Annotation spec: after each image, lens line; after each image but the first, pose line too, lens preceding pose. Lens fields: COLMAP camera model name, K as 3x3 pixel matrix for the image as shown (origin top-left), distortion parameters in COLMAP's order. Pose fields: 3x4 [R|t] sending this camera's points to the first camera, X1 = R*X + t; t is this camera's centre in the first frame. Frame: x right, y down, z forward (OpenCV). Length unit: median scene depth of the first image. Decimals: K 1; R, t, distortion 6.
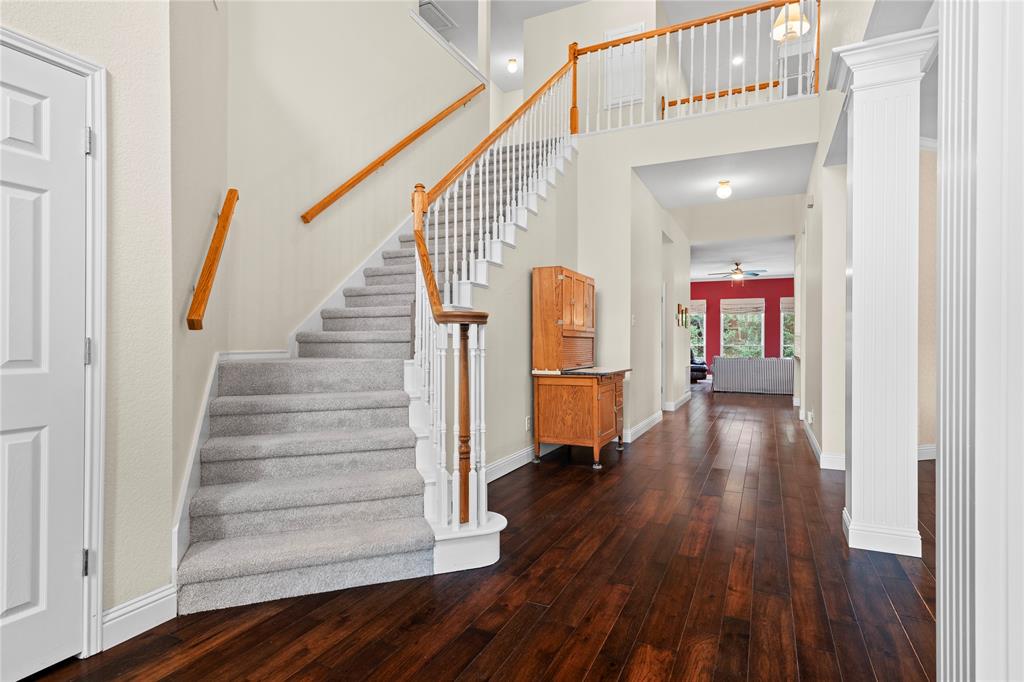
lens RADIAL K [[540.3, 0, 508.8], [0, 540.3, 344.4], [0, 0, 1]] dist [0.004398, 0.000360]
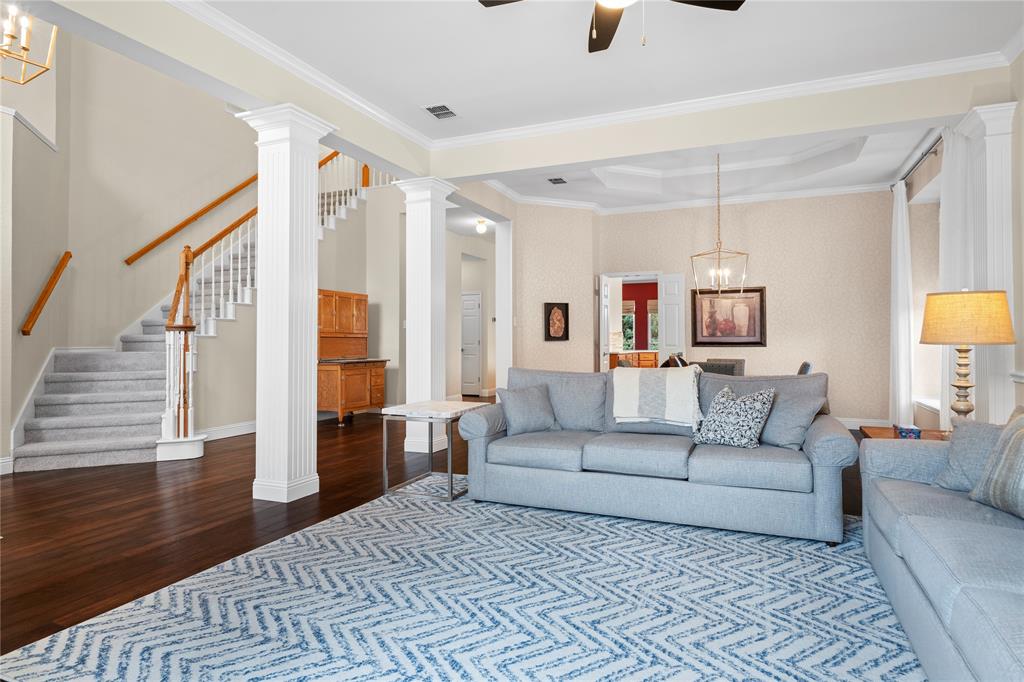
lens RADIAL K [[577.2, 0, 507.2], [0, 577.2, 335.7], [0, 0, 1]] dist [-0.001180, -0.003028]
pose [[0.999087, -0.003417, 0.042579, 0.861276], [0.003989, 0.999903, -0.013376, 0.007198], [-0.042529, 0.013533, 0.999004, -0.938883]]
